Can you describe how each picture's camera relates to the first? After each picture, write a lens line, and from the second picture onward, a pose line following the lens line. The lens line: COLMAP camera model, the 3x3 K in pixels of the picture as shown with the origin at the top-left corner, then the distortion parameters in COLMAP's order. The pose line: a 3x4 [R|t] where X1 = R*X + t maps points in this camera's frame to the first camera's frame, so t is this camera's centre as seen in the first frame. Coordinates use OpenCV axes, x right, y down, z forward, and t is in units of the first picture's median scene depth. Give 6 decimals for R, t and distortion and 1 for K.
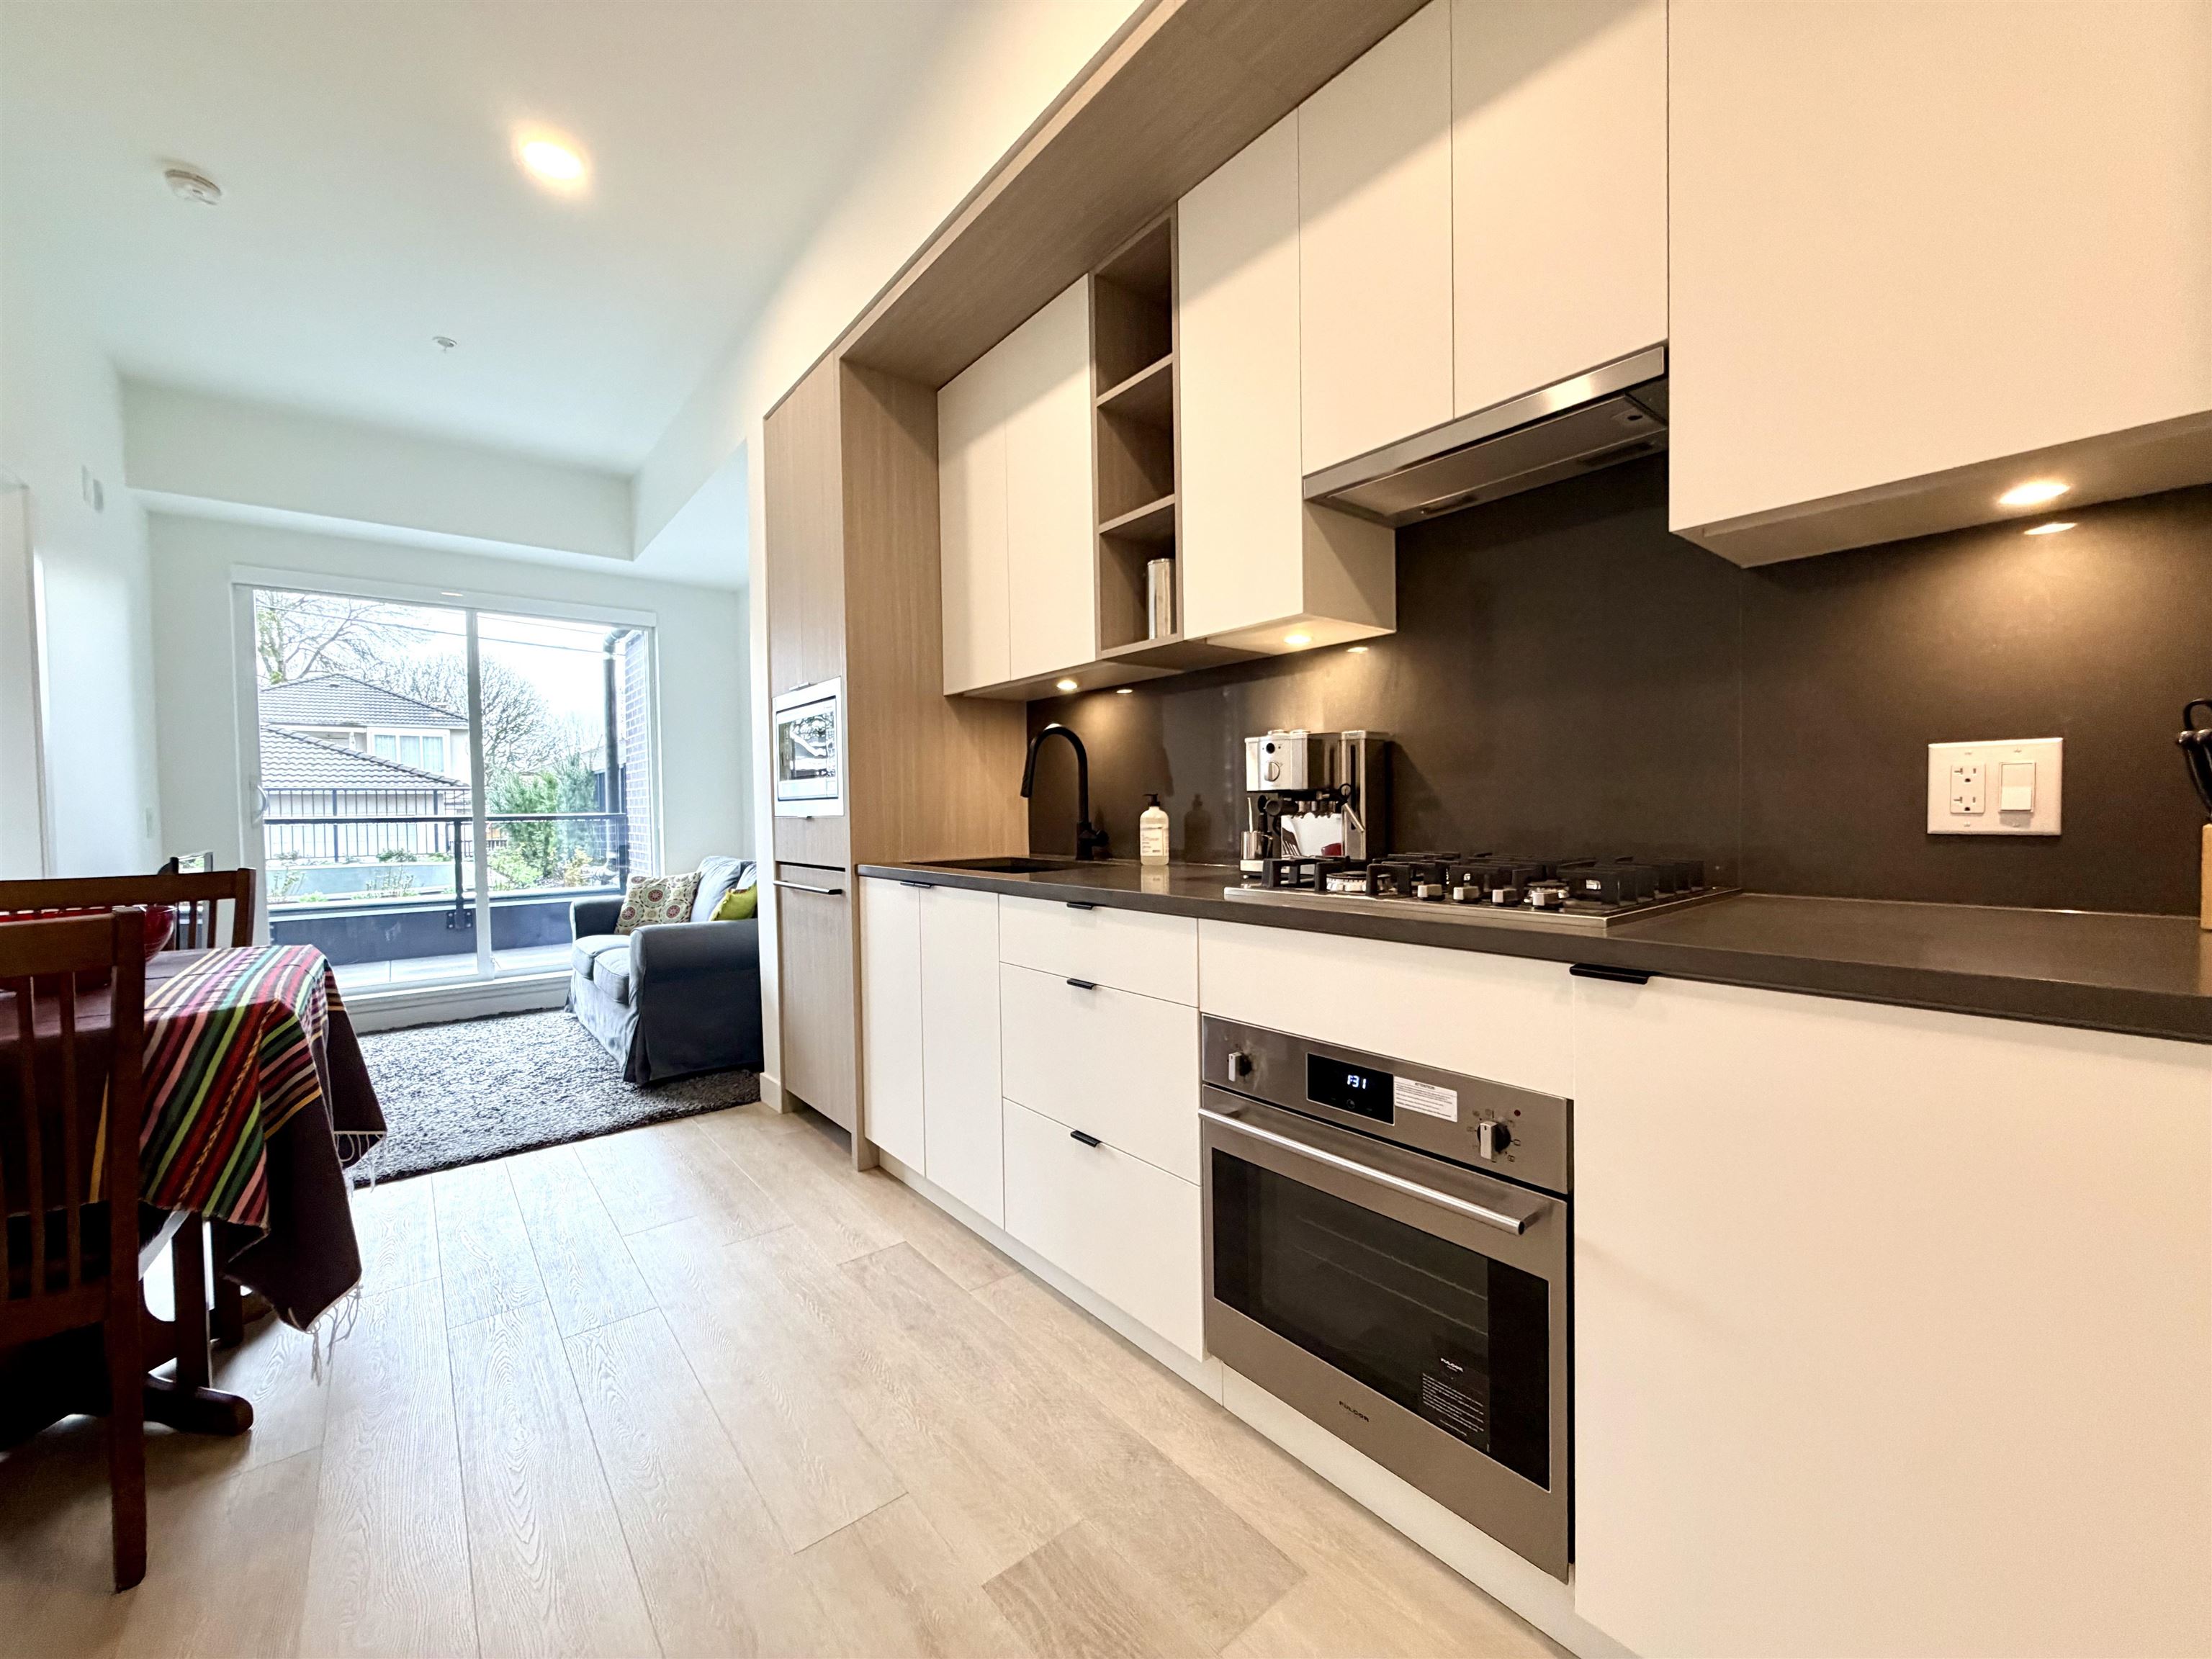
lens RADIAL K [[876.9, 0, 1097.5], [0, 876.9, 830.7], [0, 0, 1]] dist [-0.001182, -0.000002]
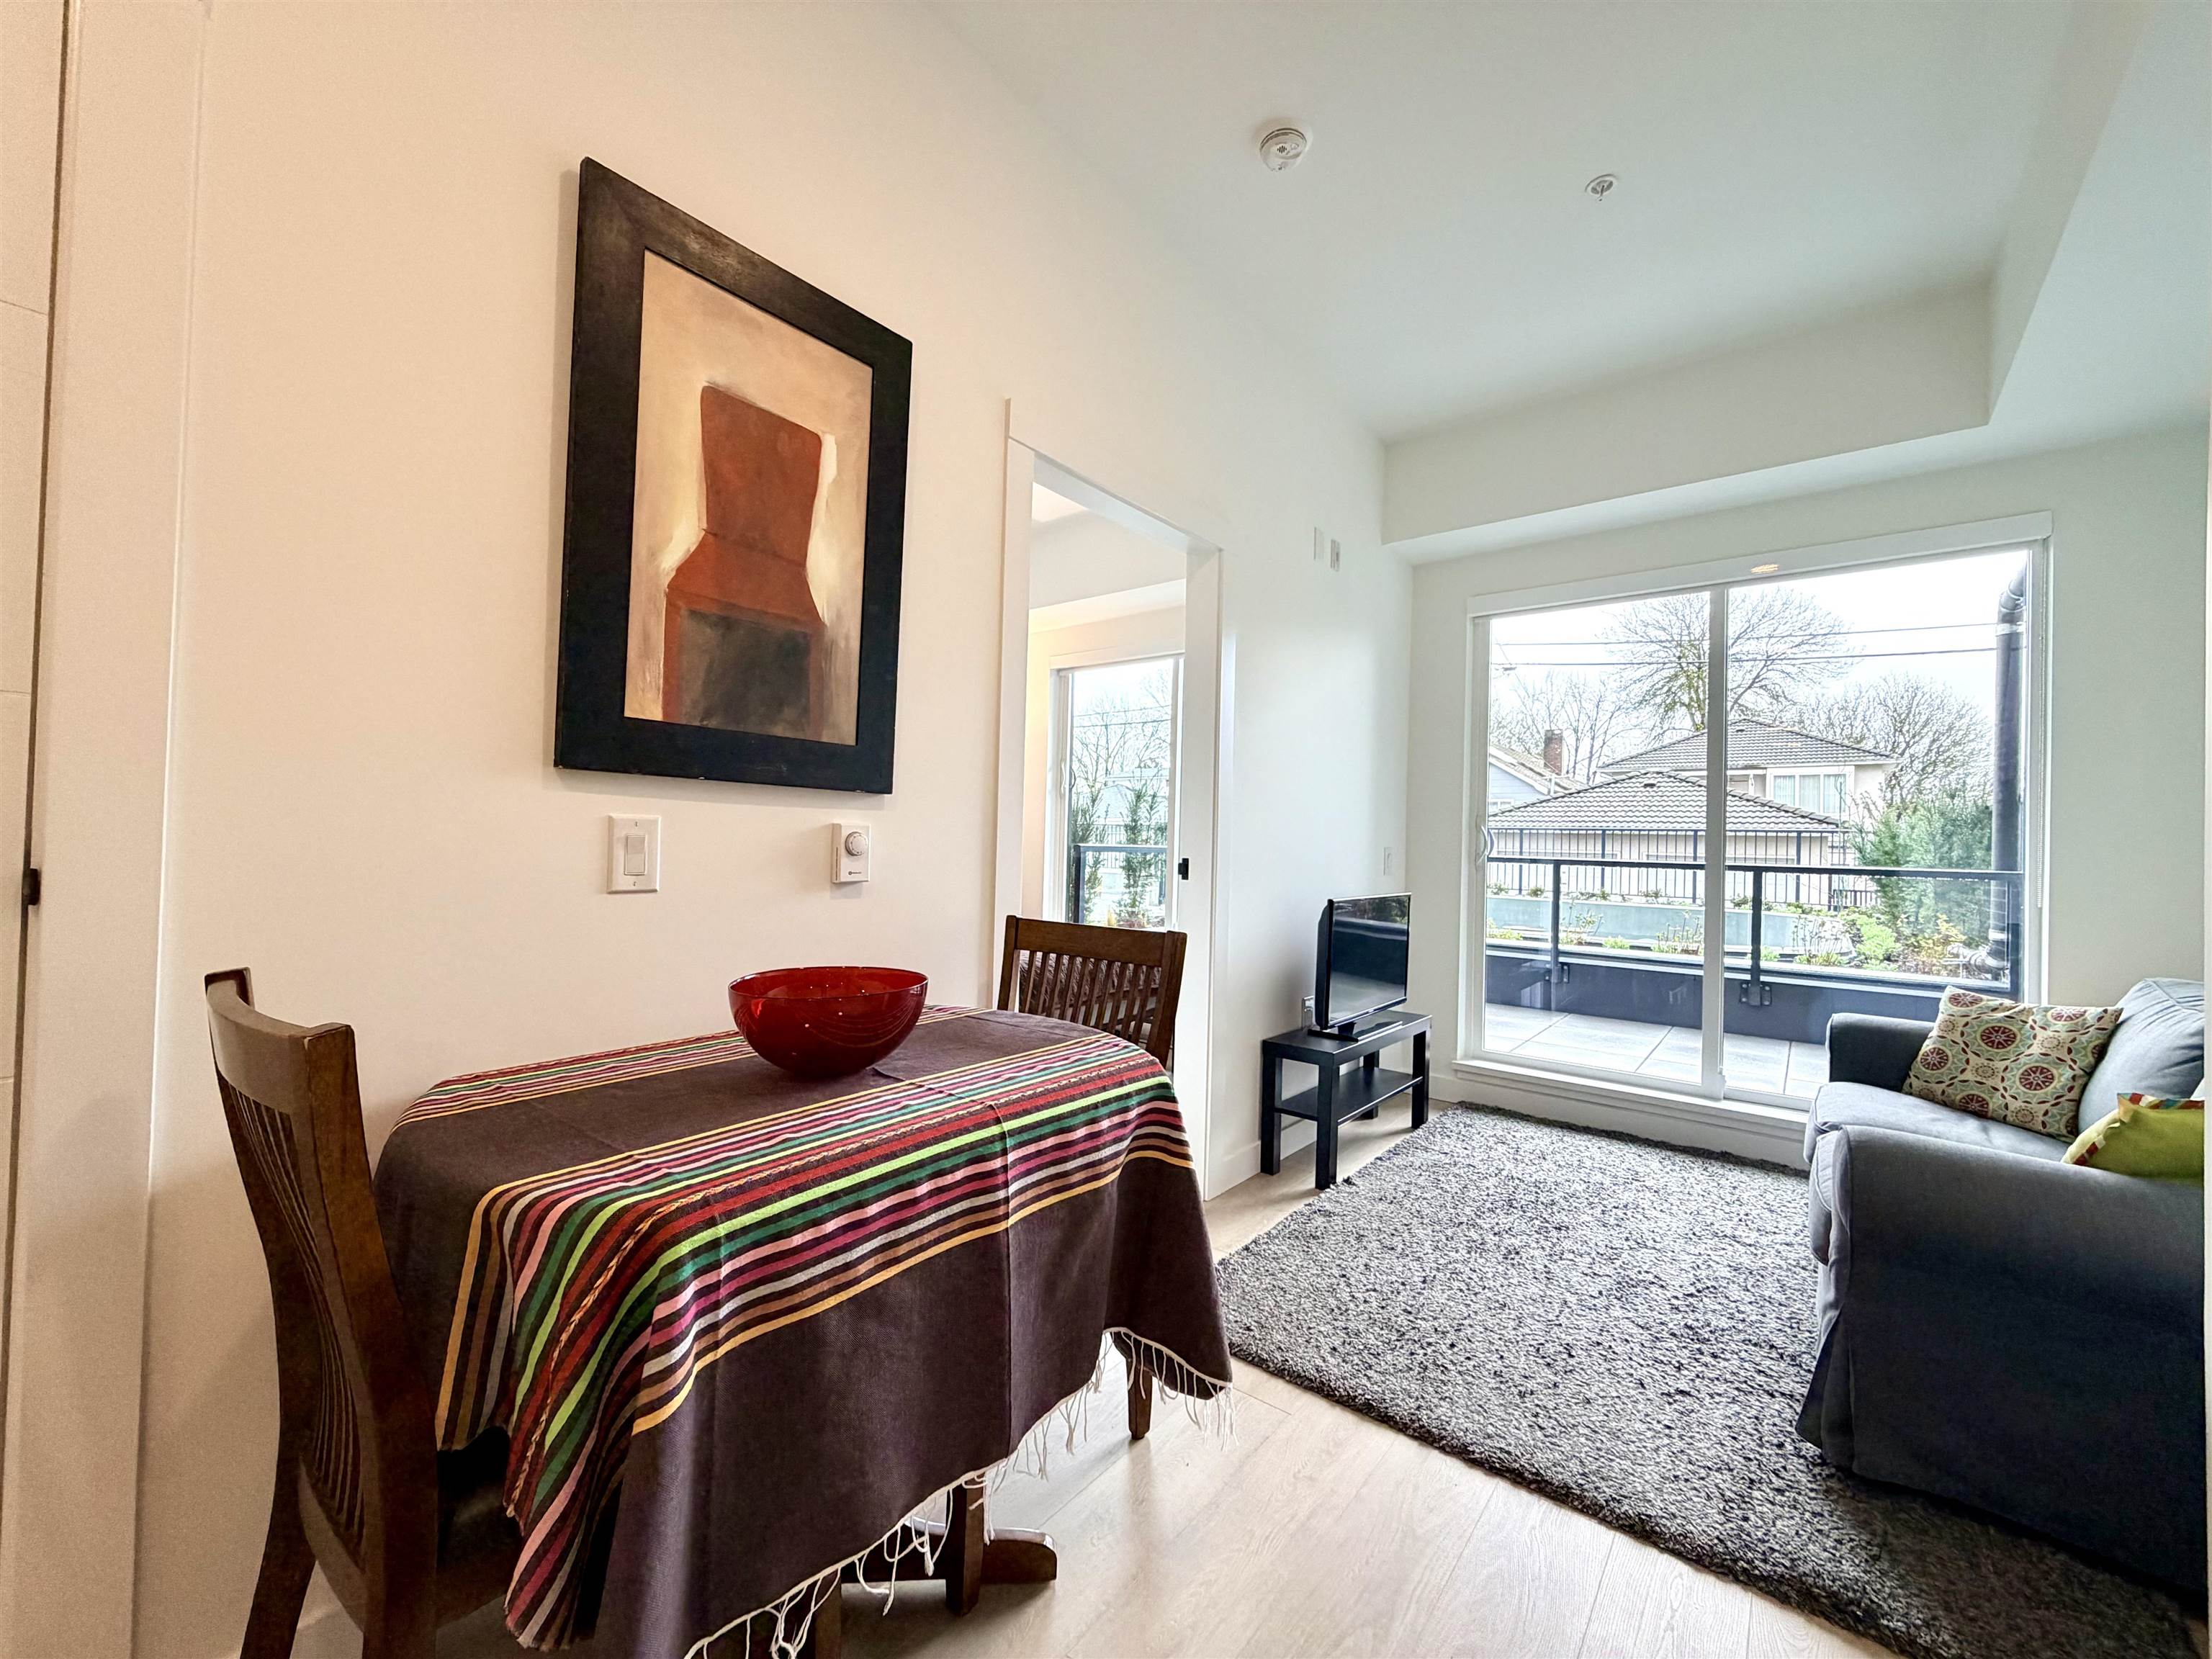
lens RADIAL K [[876.9, 0, 1105.7], [0, 876.9, 832.0], [0, 0, 1]] dist [-0.001182, -0.000002]
pose [[0.212571, 0.009919, -0.977095, -0.064612], [-0.054580, 0.998508, -0.001737, -0.011168], [0.975620, 0.053699, 0.212795, 0.217682]]
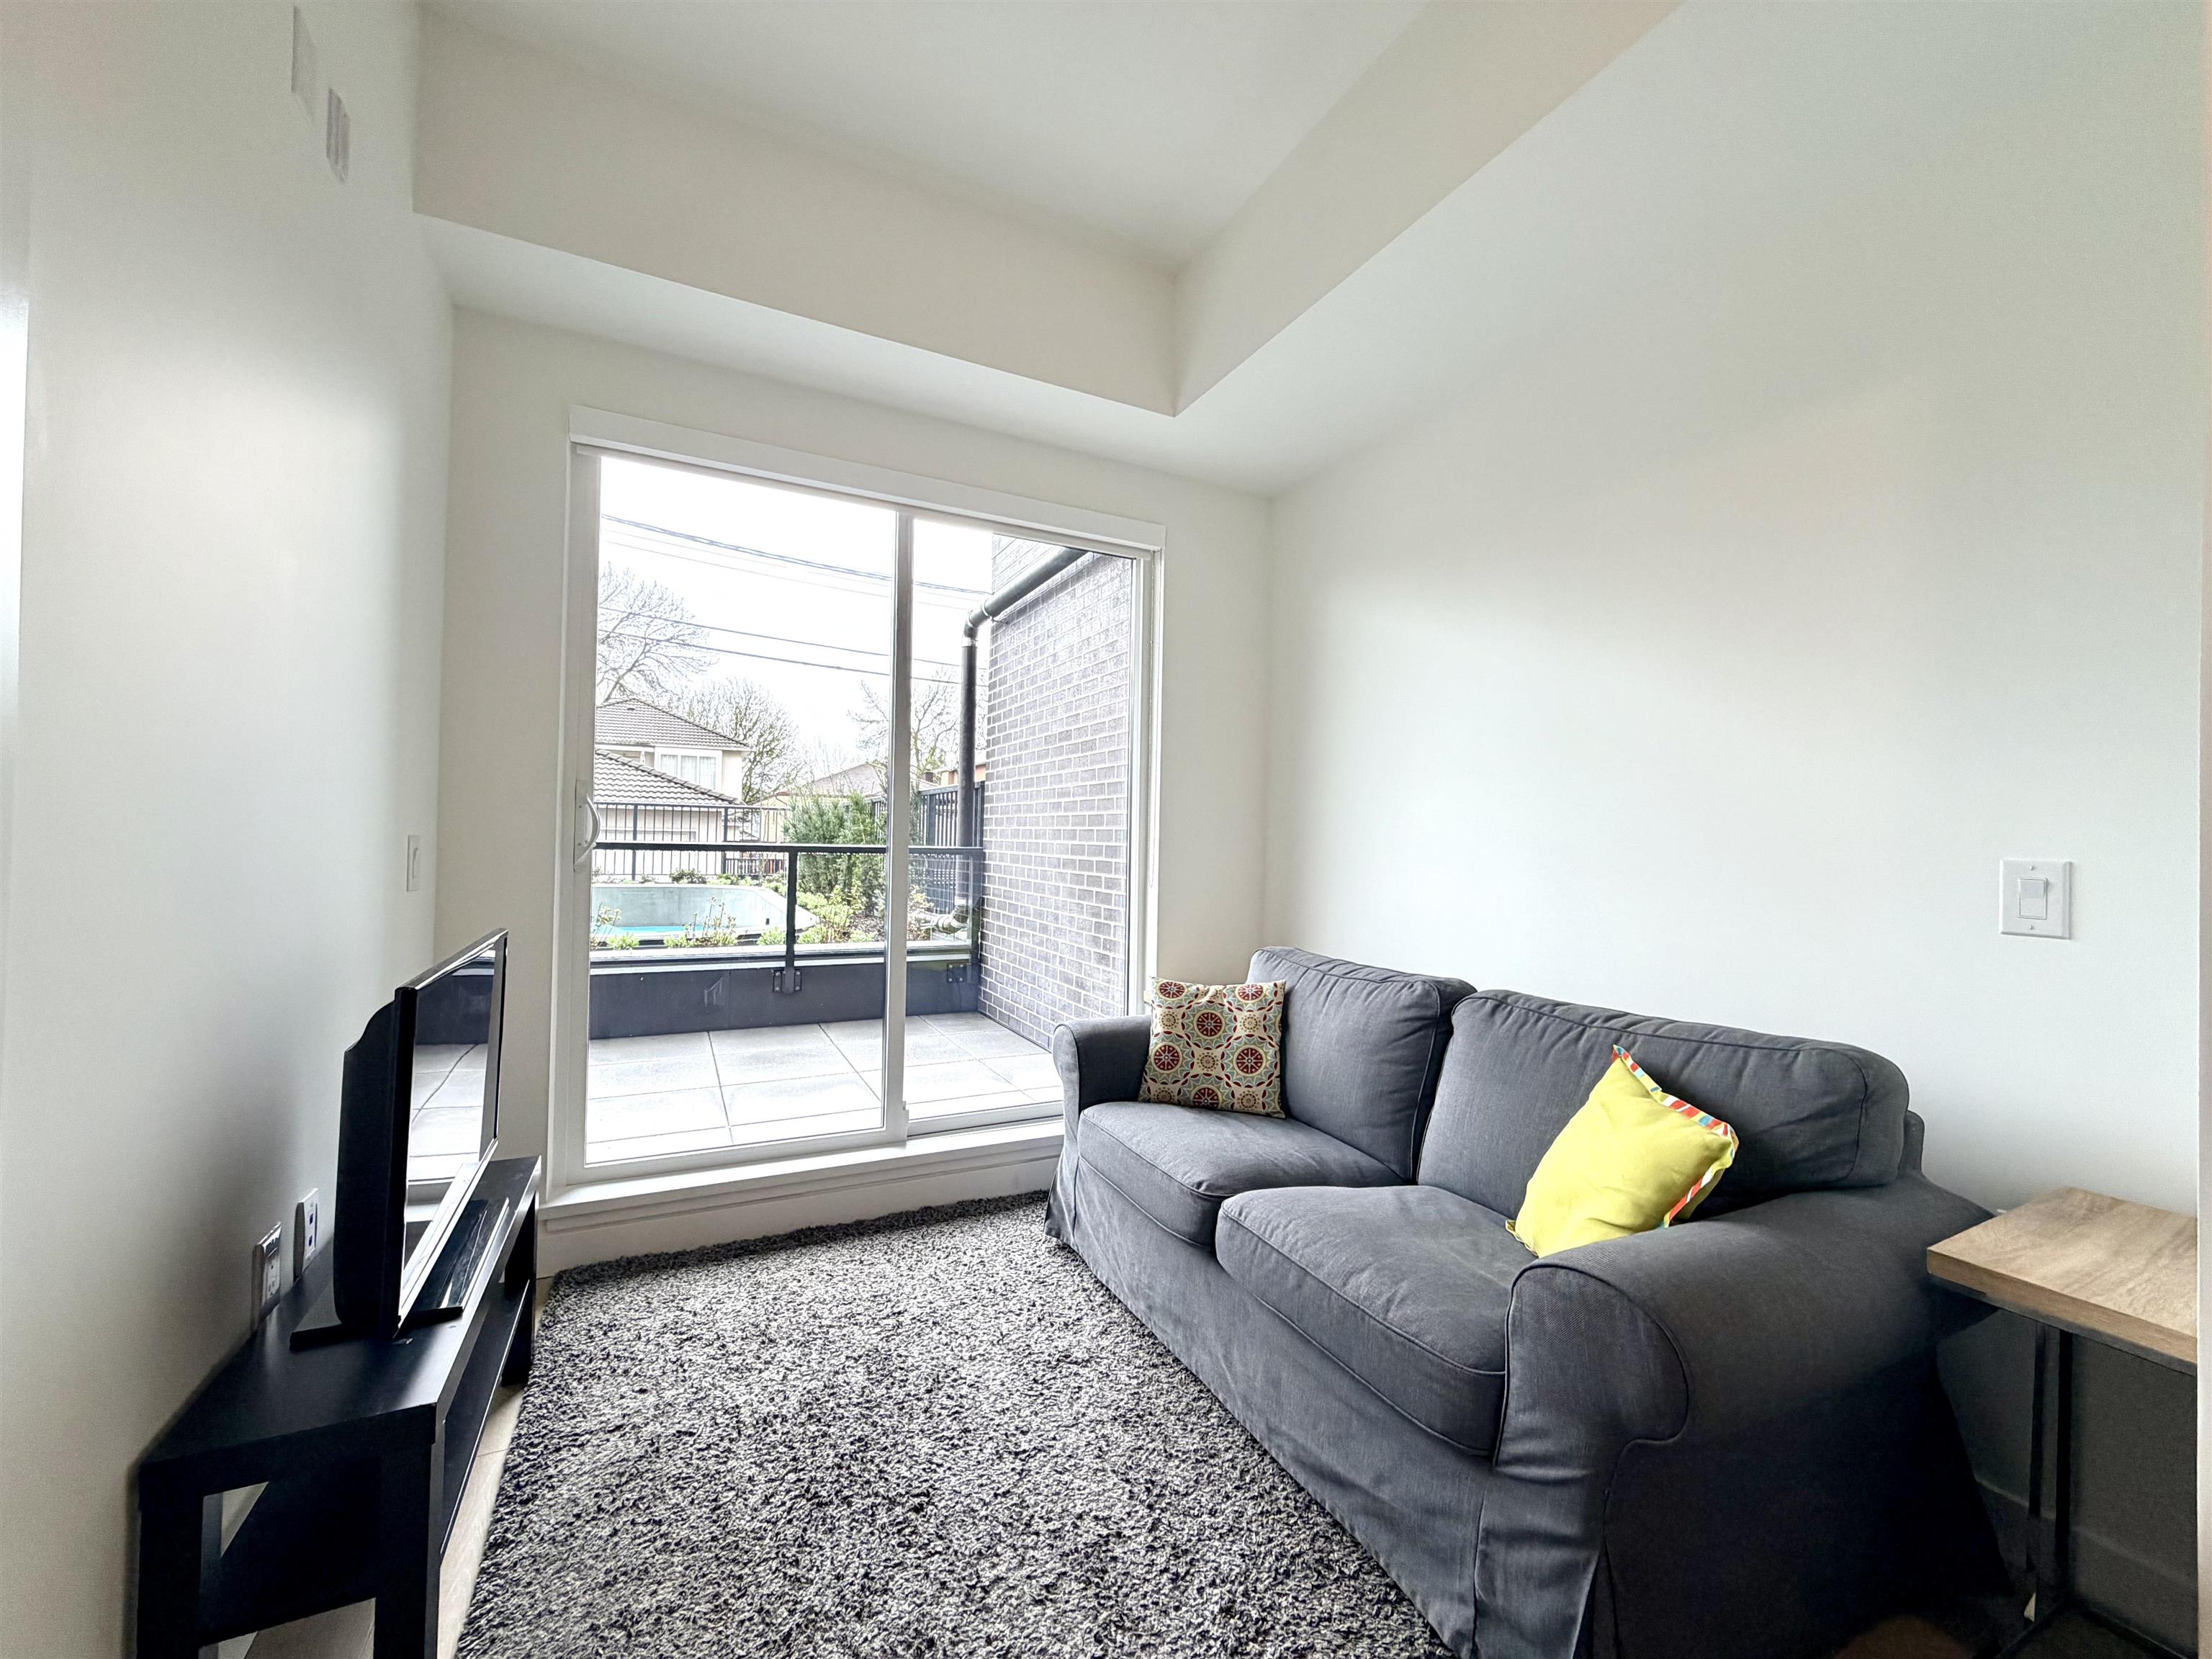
lens RADIAL K [[876.9, 0, 1094.6], [0, 876.9, 832.8], [0, 0, 1]] dist [-0.001182, -0.000002]
pose [[0.975496, 0.035590, -0.217117, -0.278373], [-0.043239, 0.998597, -0.030580, -0.013290], [0.215724, 0.039218, 0.975666, 0.280556]]
